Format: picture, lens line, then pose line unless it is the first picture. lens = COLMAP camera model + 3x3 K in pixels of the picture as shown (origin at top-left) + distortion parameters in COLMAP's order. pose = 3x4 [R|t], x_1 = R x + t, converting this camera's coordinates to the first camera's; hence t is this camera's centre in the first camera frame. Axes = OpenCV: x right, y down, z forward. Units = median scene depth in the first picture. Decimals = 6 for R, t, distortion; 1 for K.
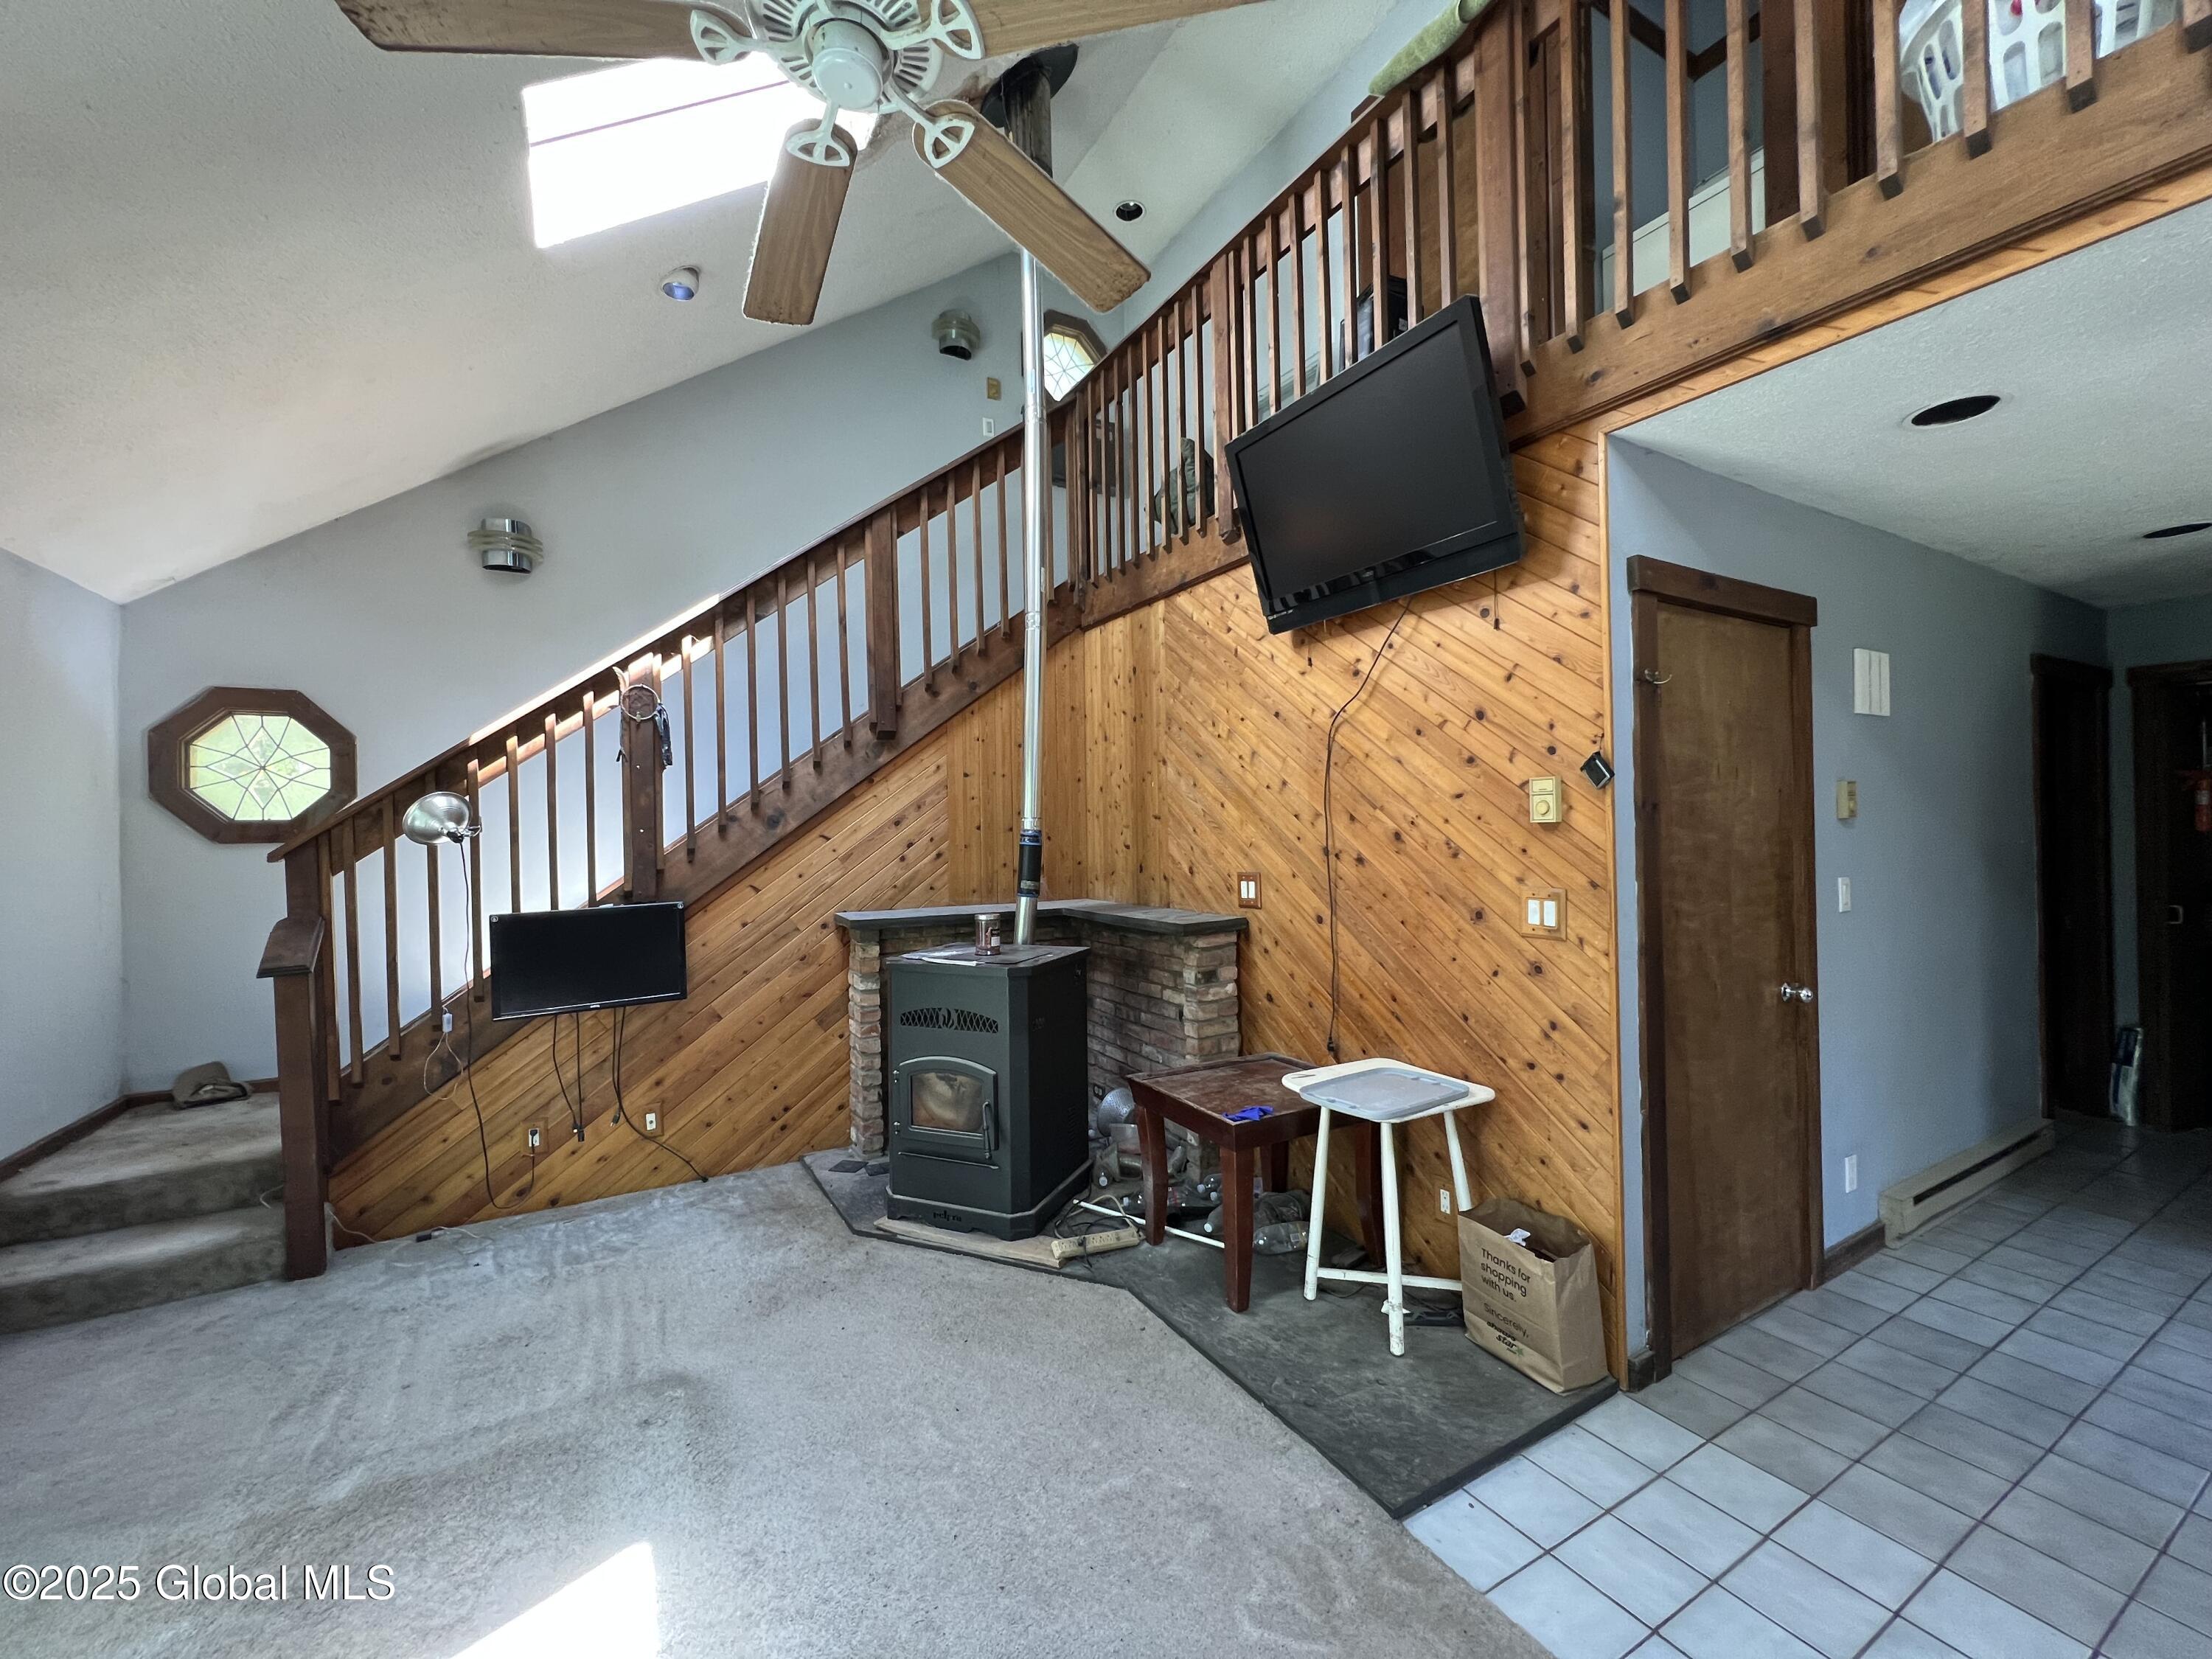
lens RADIAL K [[887.9, 0, 1103.7], [0, 887.9, 827.8], [0, 0, 1]] dist [-0.000710, -0.000308]
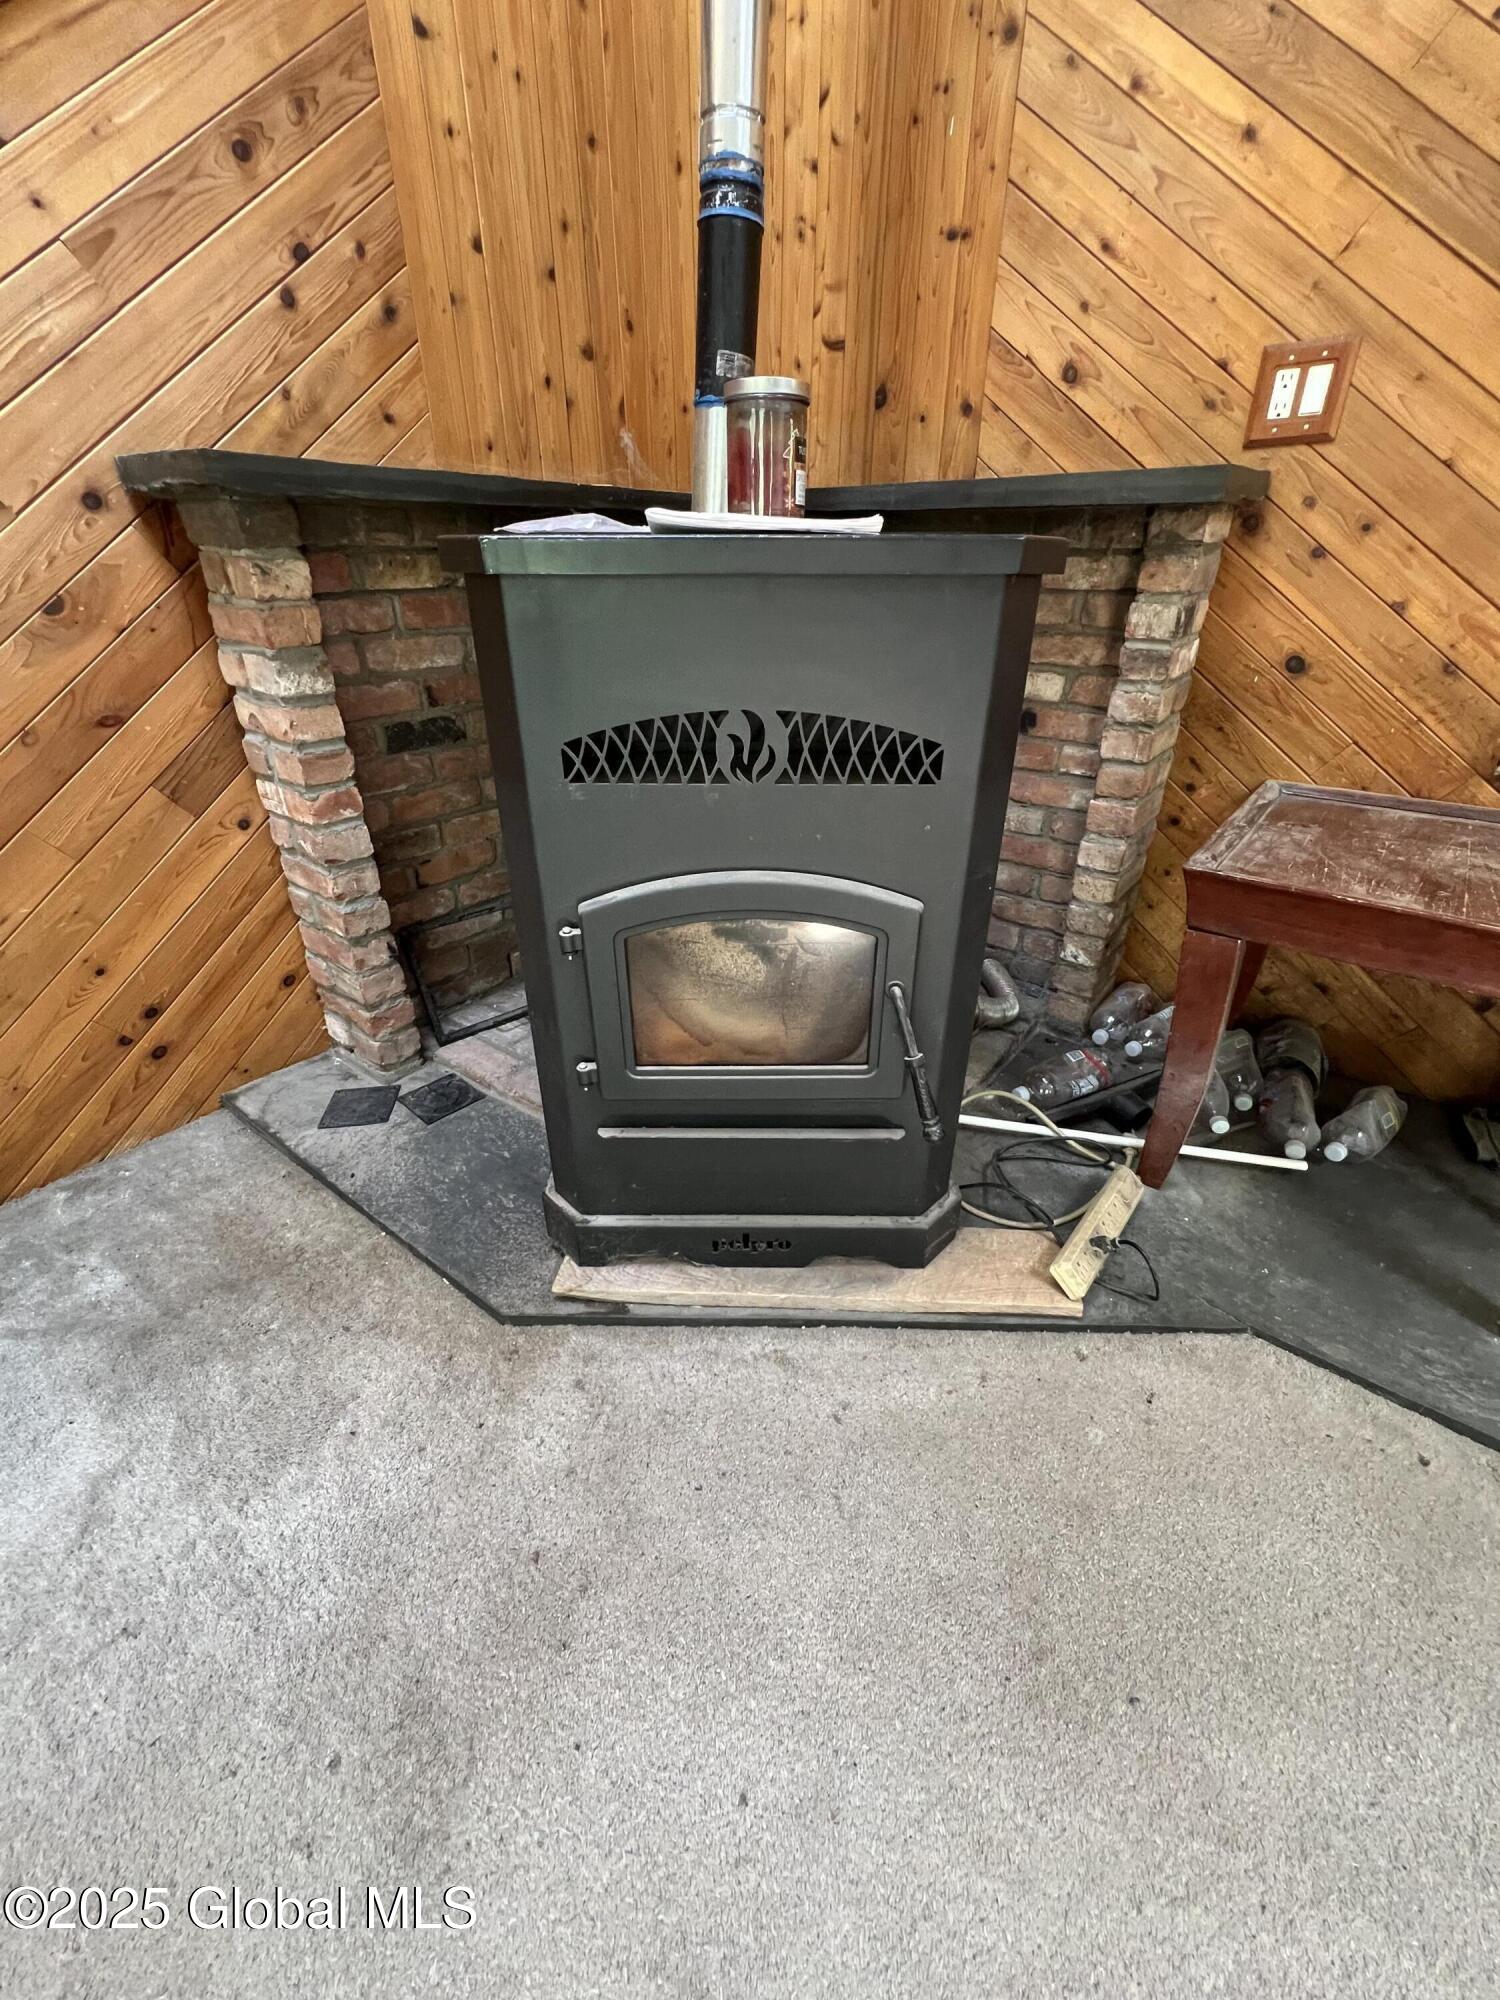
lens RADIAL K [[806.6, 0, 753.7], [0, 806.6, 994.8], [0, 0, 1]] dist [-0.004945, 0.001795]
pose [[0.926477, -0.167227, 0.337157, -0.226497], [-0.015426, 0.878232, 0.477985, 0.129246], [-0.376034, -0.448043, 0.811083, 0.605051]]
